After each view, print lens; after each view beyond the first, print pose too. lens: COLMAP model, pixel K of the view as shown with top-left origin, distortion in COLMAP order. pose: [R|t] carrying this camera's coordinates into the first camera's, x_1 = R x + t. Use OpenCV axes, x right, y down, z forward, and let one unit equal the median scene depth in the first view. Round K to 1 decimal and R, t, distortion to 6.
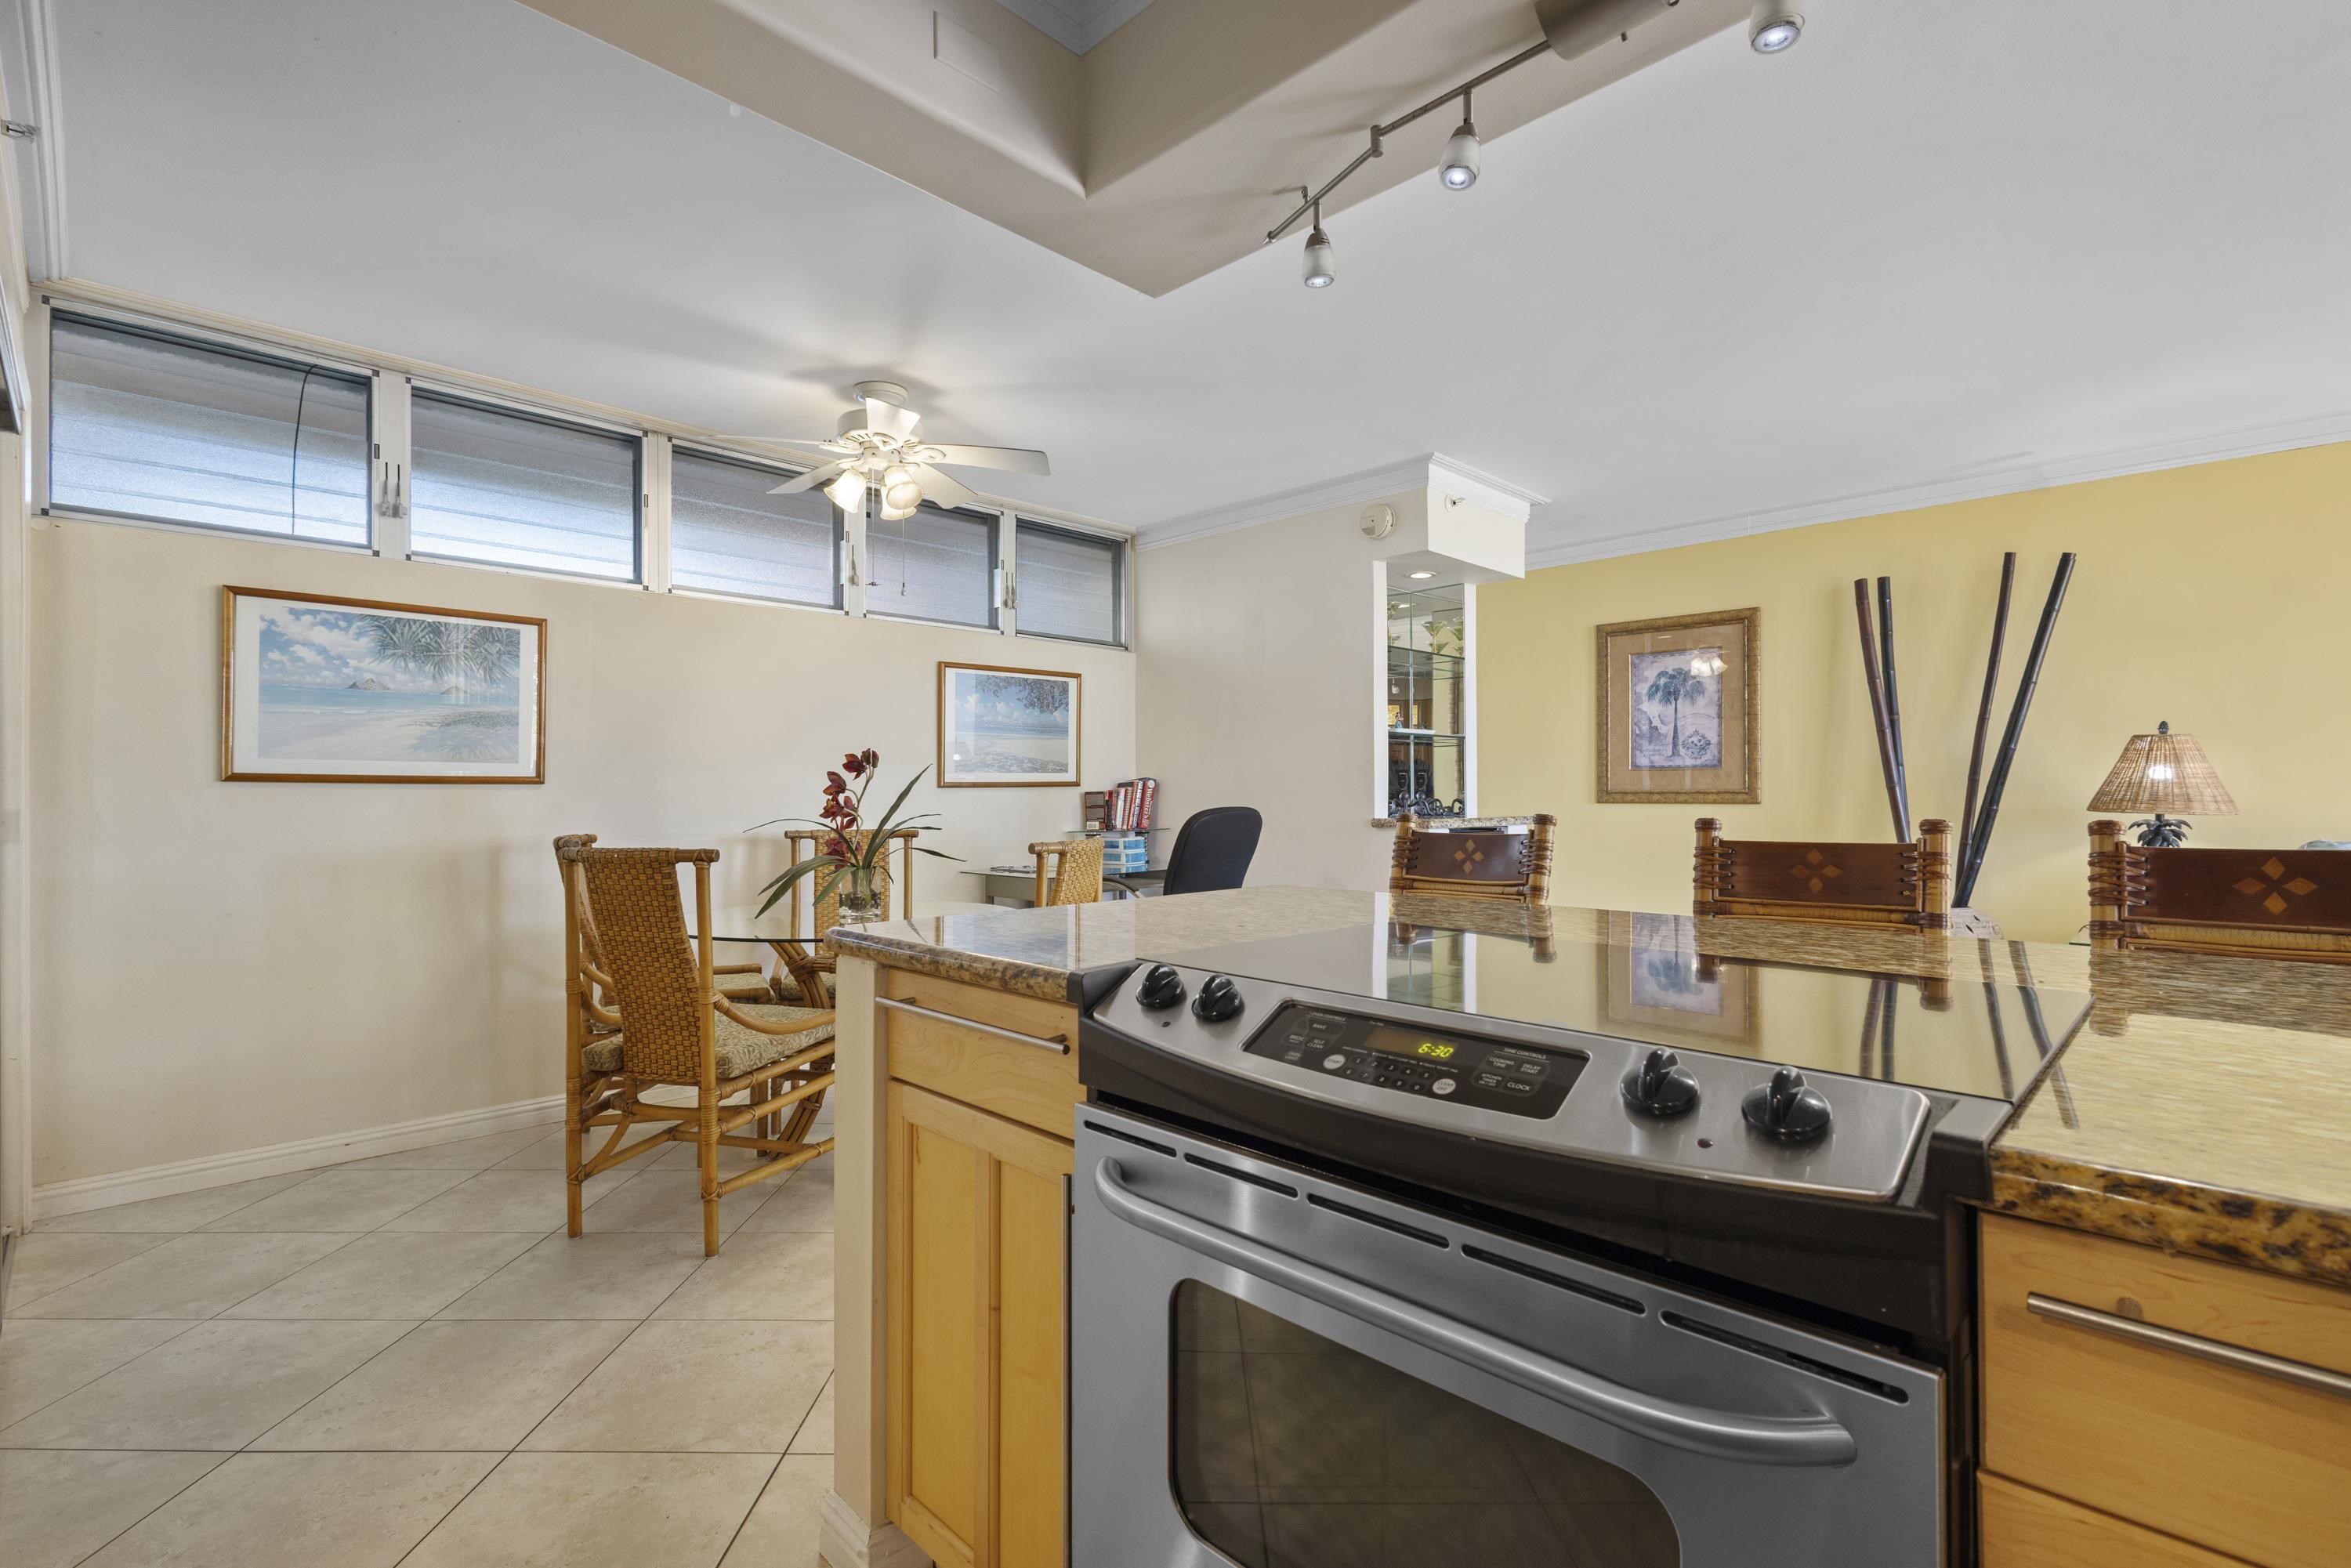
lens RADIAL K [[1067.3, 0, 1168.9], [0, 1067.3, 795.0], [0, 0, 1]] dist [0.002023, 0.000124]
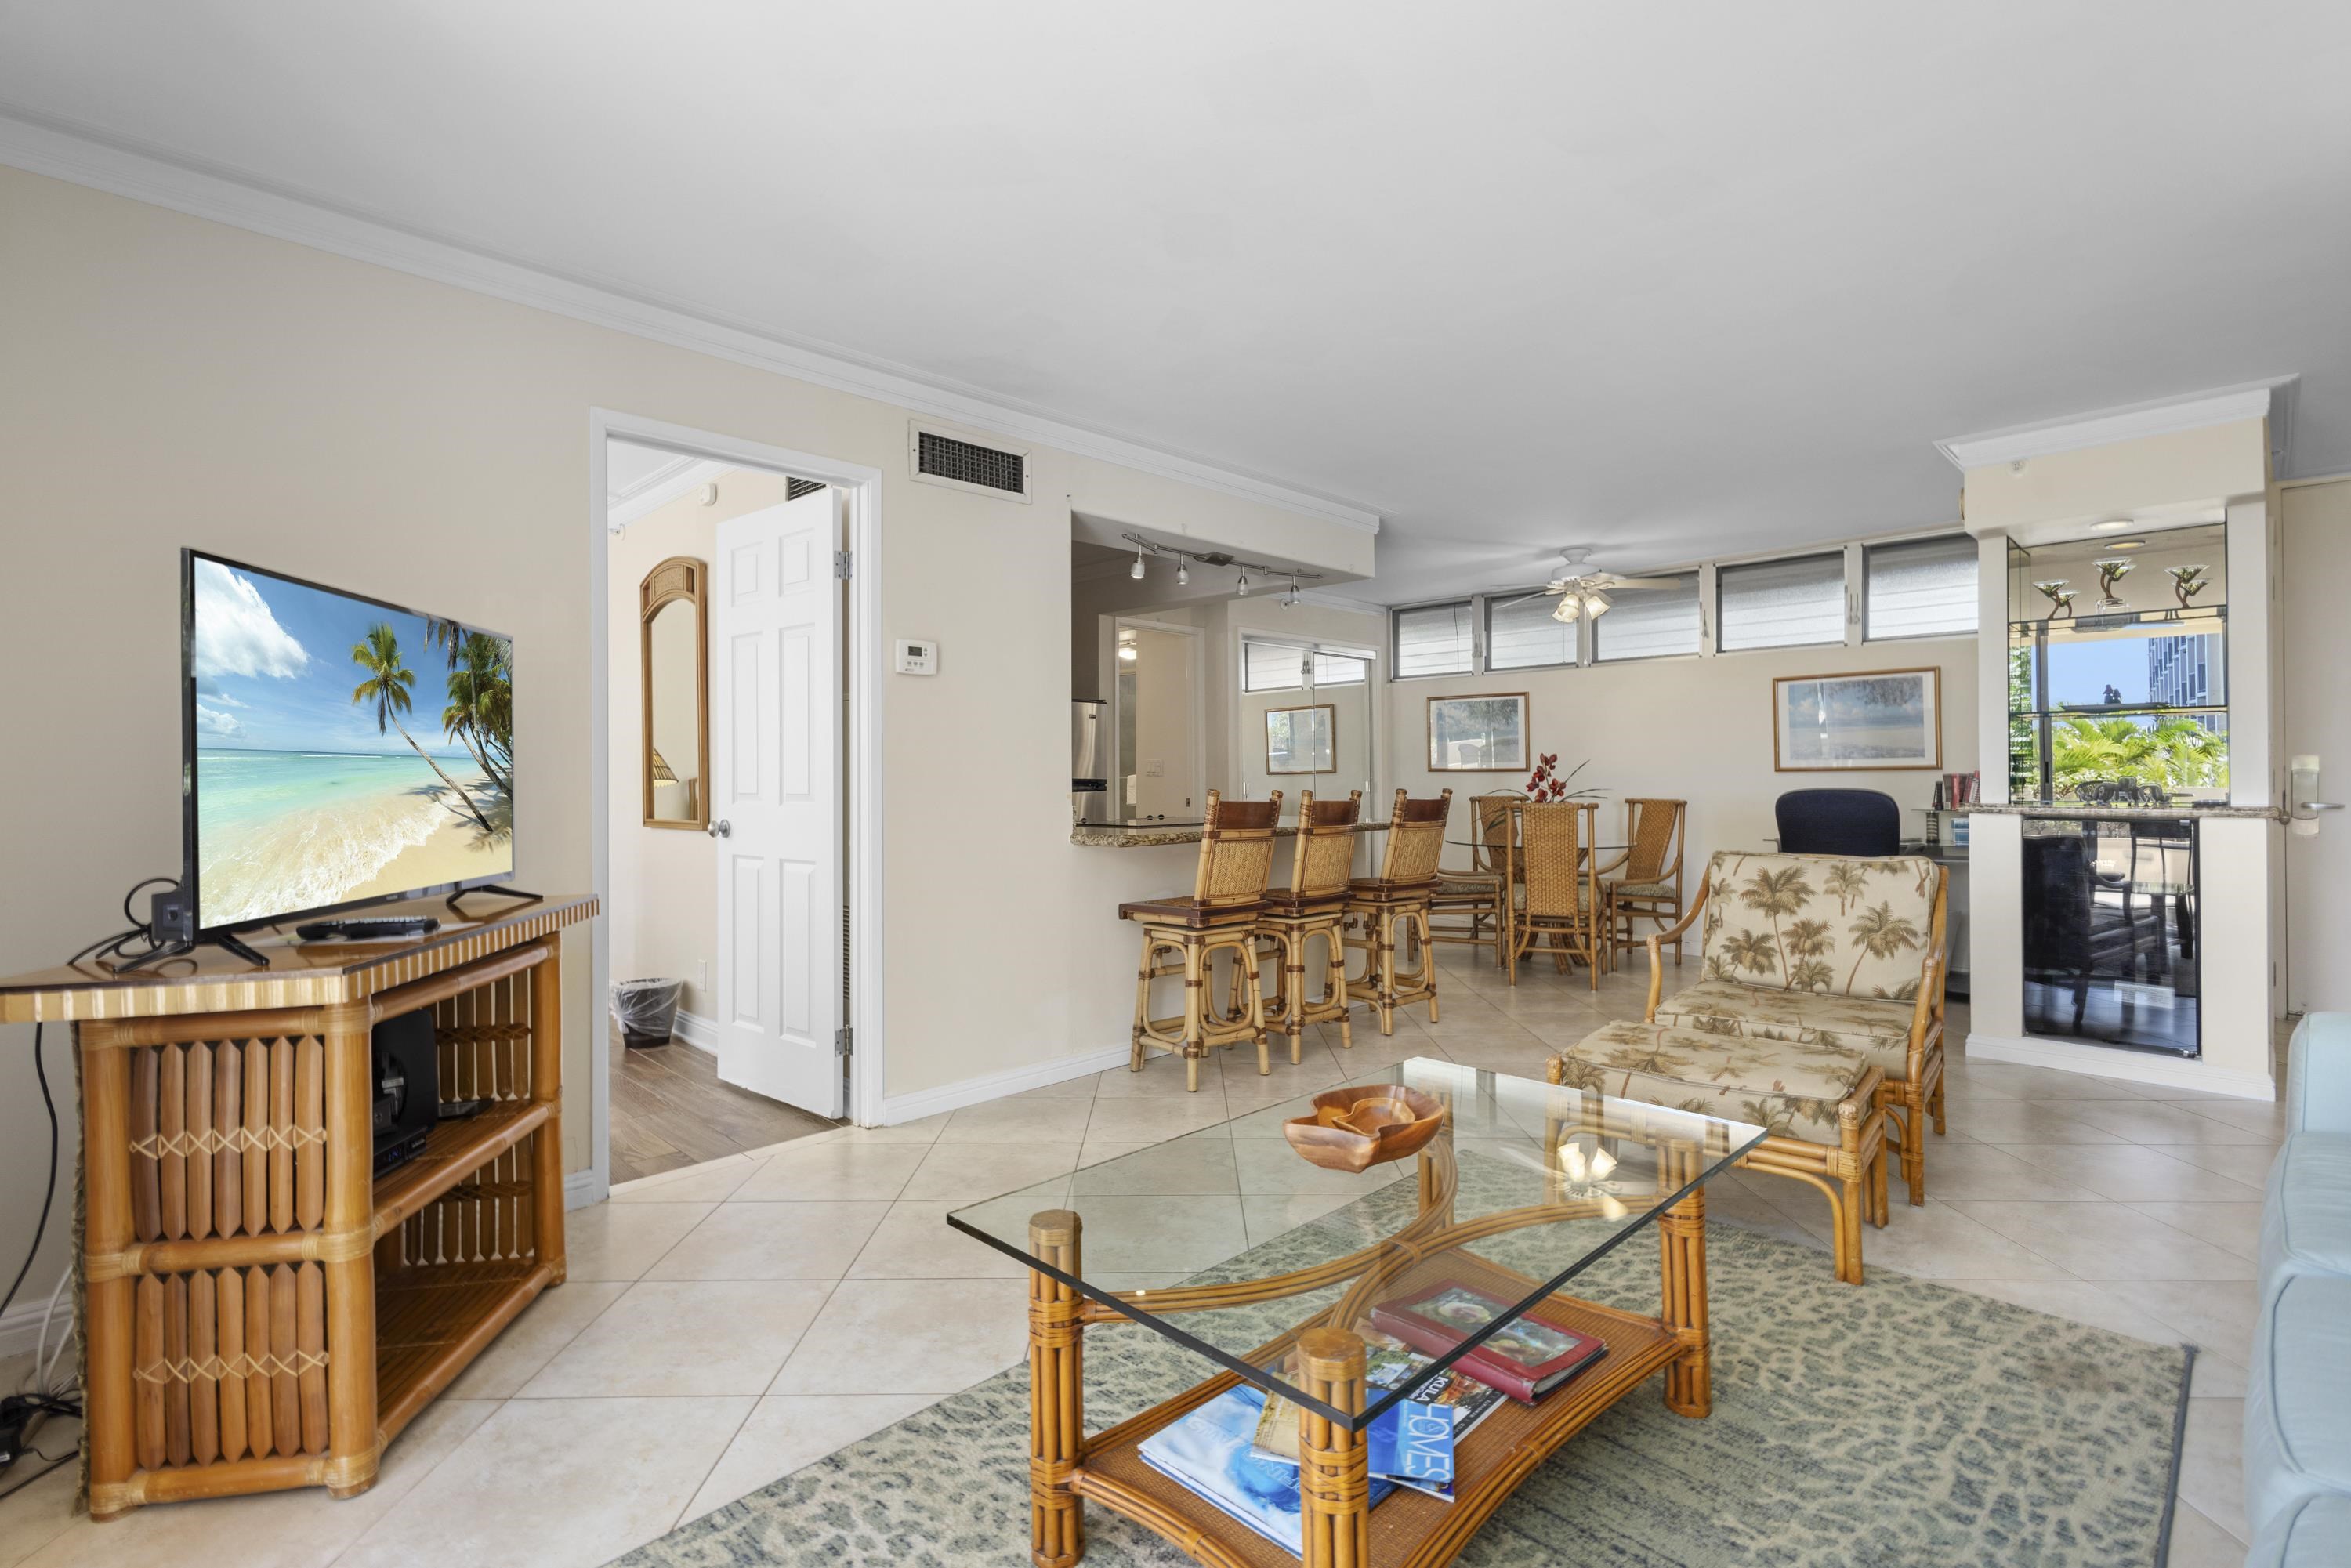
lens RADIAL K [[1076.0, 0, 1167.6], [0, 1076.0, 781.2], [0, 0, 1]] dist [0.003825, -0.000346]
pose [[-0.006863, 0.006234, -0.999957, 1.396534], [0.000776, 0.999980, 0.006229, -0.005068], [0.999976, -0.000733, -0.006868, 0.296828]]
